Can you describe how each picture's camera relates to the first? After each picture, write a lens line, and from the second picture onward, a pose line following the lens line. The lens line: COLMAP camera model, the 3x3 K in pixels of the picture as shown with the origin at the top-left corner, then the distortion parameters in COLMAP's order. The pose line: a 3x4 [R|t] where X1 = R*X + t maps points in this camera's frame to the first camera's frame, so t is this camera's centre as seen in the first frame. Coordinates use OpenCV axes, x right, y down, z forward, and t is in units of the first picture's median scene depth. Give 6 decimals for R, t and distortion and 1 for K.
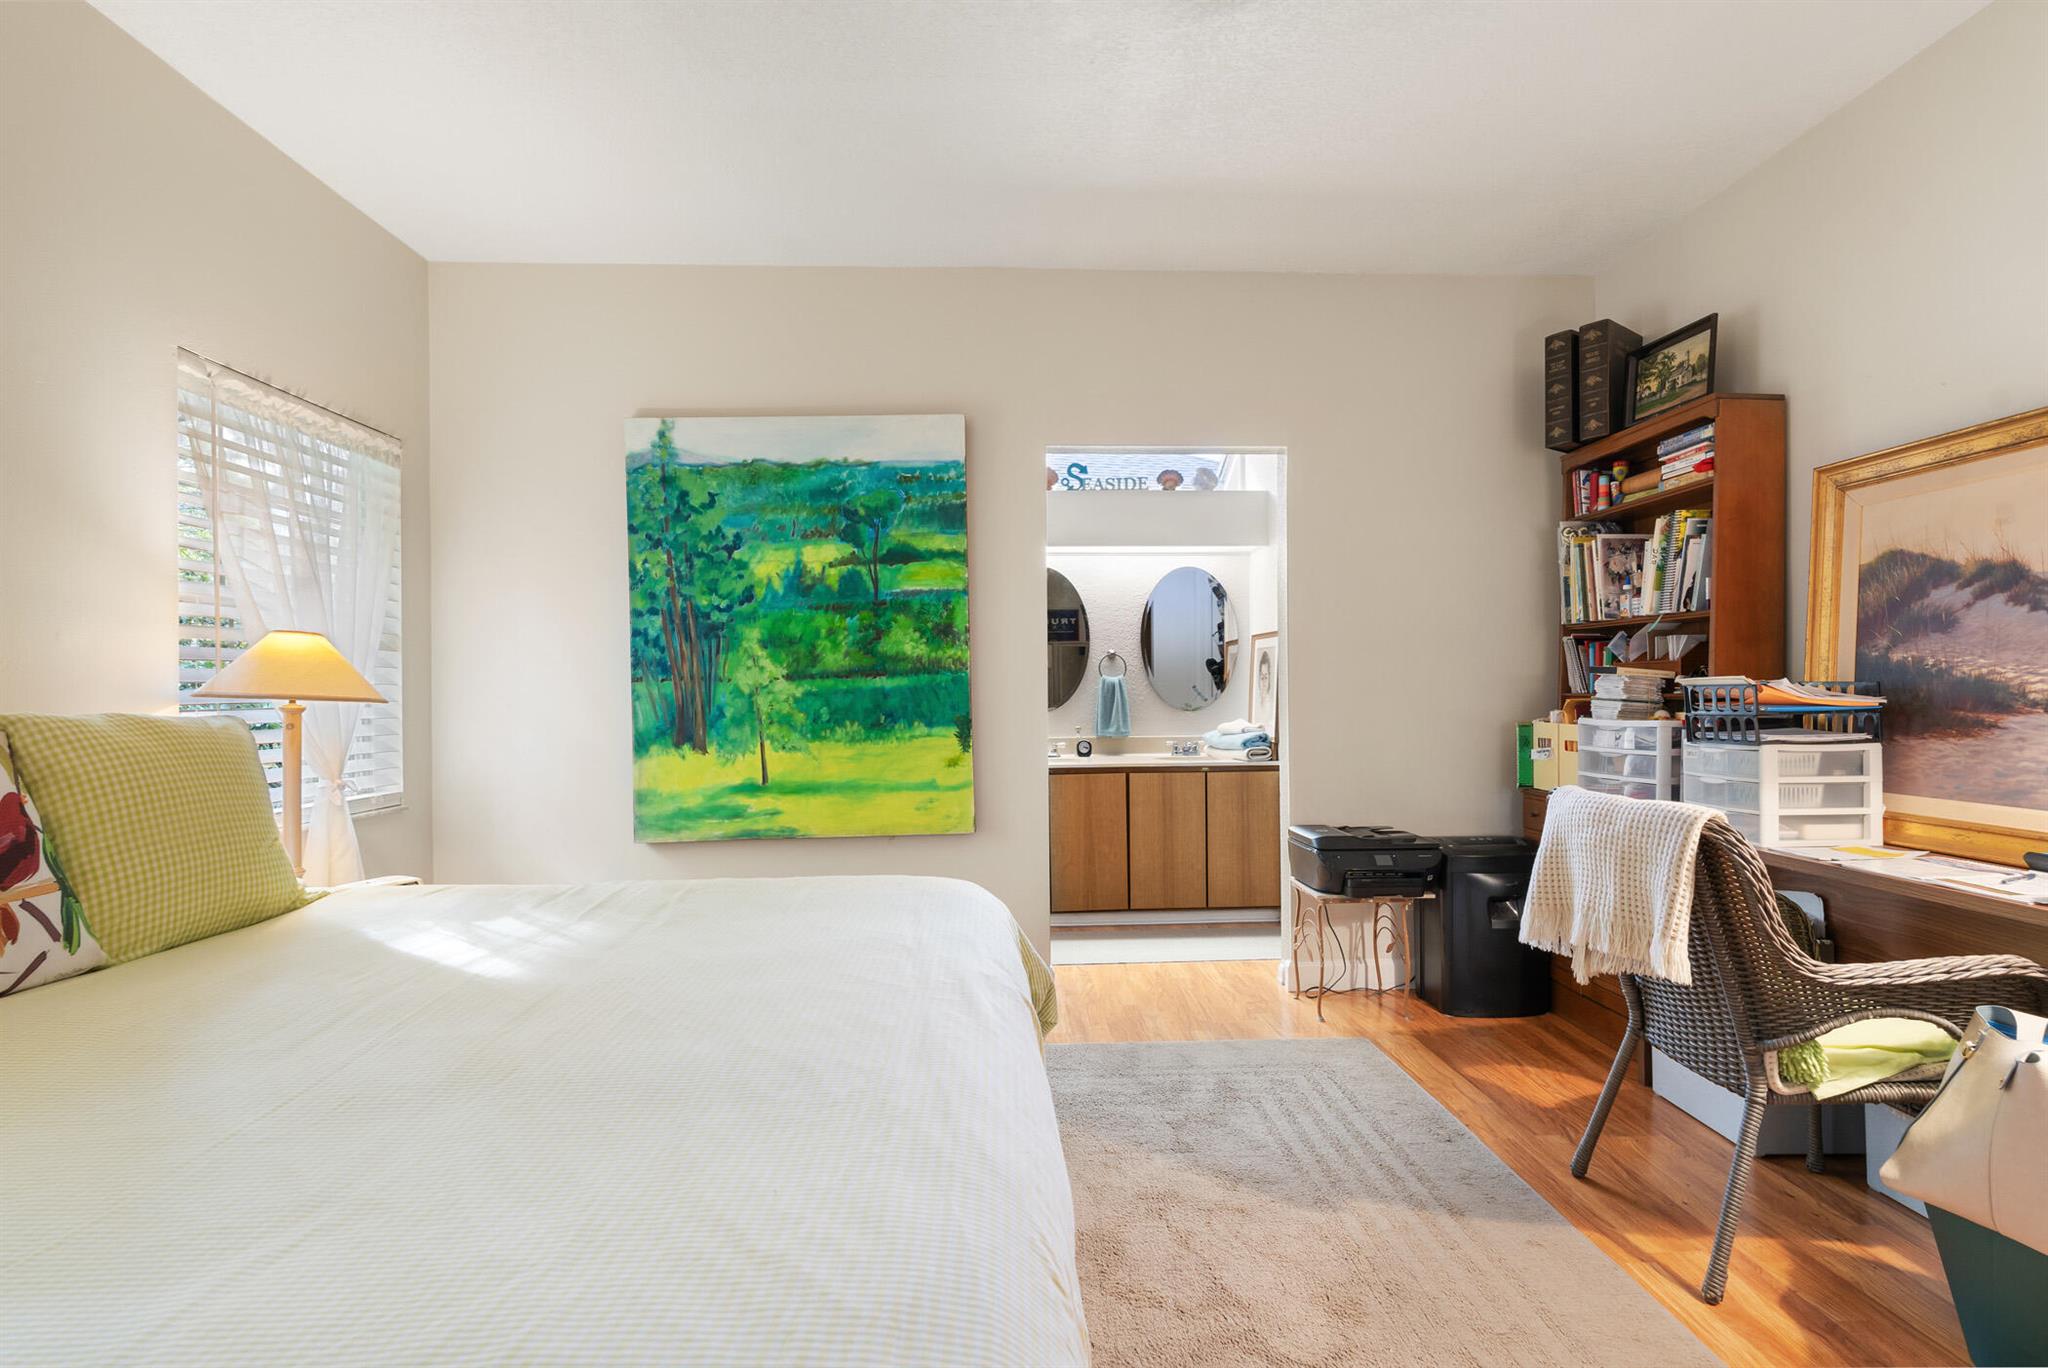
lens RADIAL K [[954.5, 0, 1023.7], [0, 954.5, 686.5], [0, 0, 1]] dist [-0.008123, 0.000408]
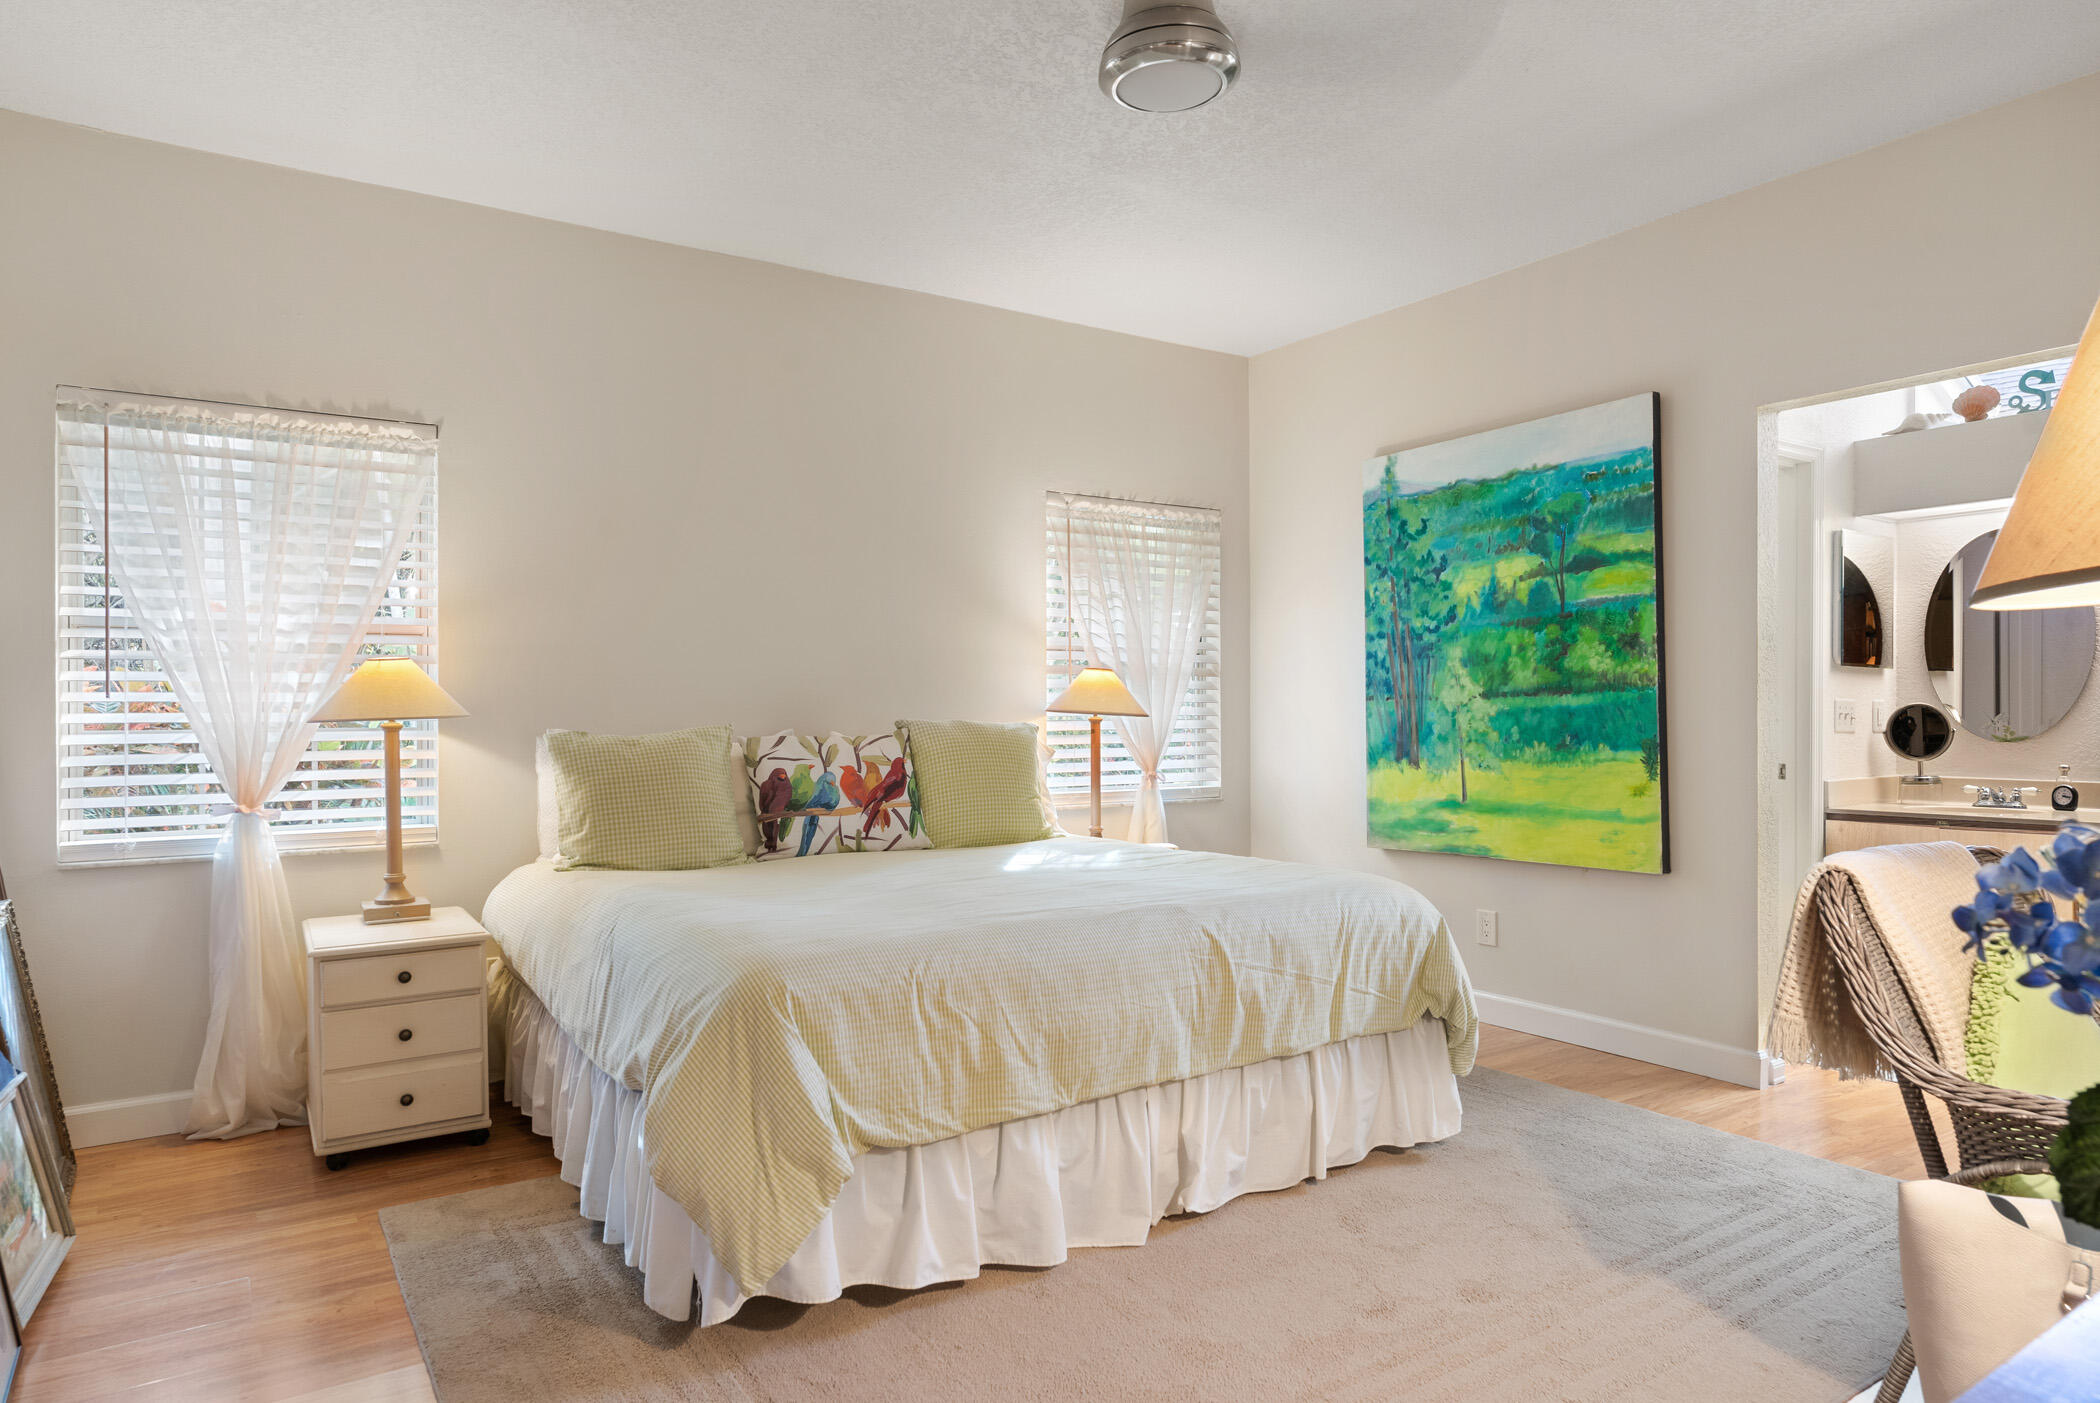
lens RADIAL K [[1260.7, 0, 1052.2], [0, 1260.7, 705.0], [0, 0, 1]] dist [-0.006739, -0.000205]
pose [[0.523538, 0.002234, -0.852000, 0.634367], [0.001535, 0.999992, 0.003565, -0.005165], [0.852001, -0.003174, 0.523530, -0.068861]]
